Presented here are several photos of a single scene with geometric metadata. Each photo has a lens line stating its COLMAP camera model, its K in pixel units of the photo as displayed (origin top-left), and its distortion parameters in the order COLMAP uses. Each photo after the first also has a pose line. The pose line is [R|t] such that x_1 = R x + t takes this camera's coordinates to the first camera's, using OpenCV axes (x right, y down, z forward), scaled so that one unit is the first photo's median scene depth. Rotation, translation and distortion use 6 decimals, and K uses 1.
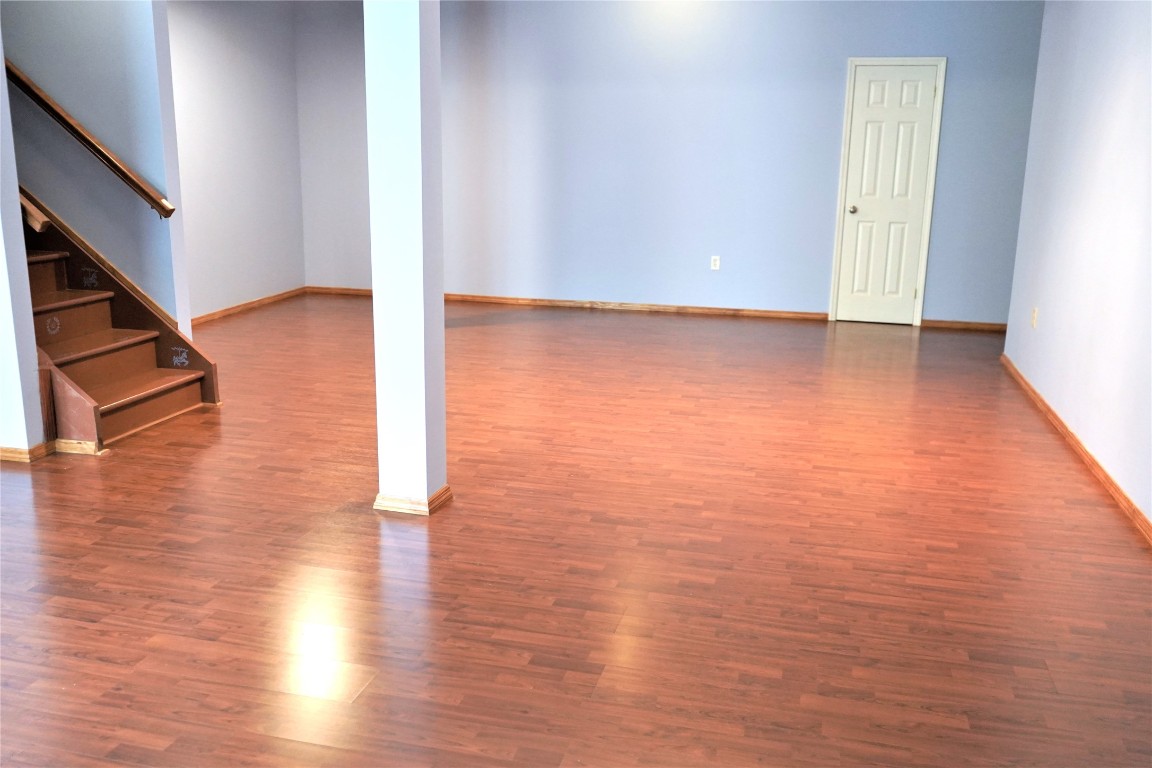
lens RADIAL K [[972.4, 0, 576.0], [0, 972.4, 384.0], [0, 0, 1]] dist [-0.011150, 0.003320]
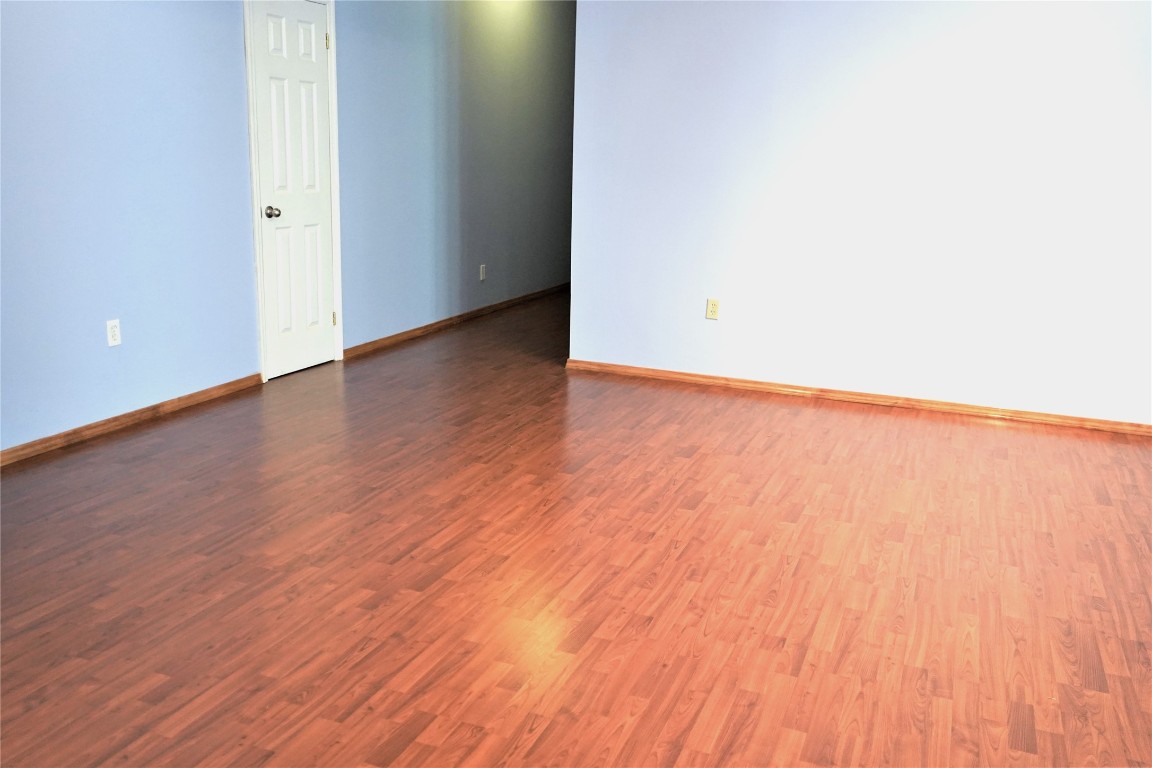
lens RADIAL K [[972.4, 0, 576.0], [0, 972.4, 384.0], [0, 0, 1]] dist [-0.011150, 0.003320]
pose [[0.143701, -0.243508, 0.959194, -0.342299], [0.207600, 0.955105, 0.211369, -0.162758], [-0.967601, 0.168755, 0.187802, 0.689606]]
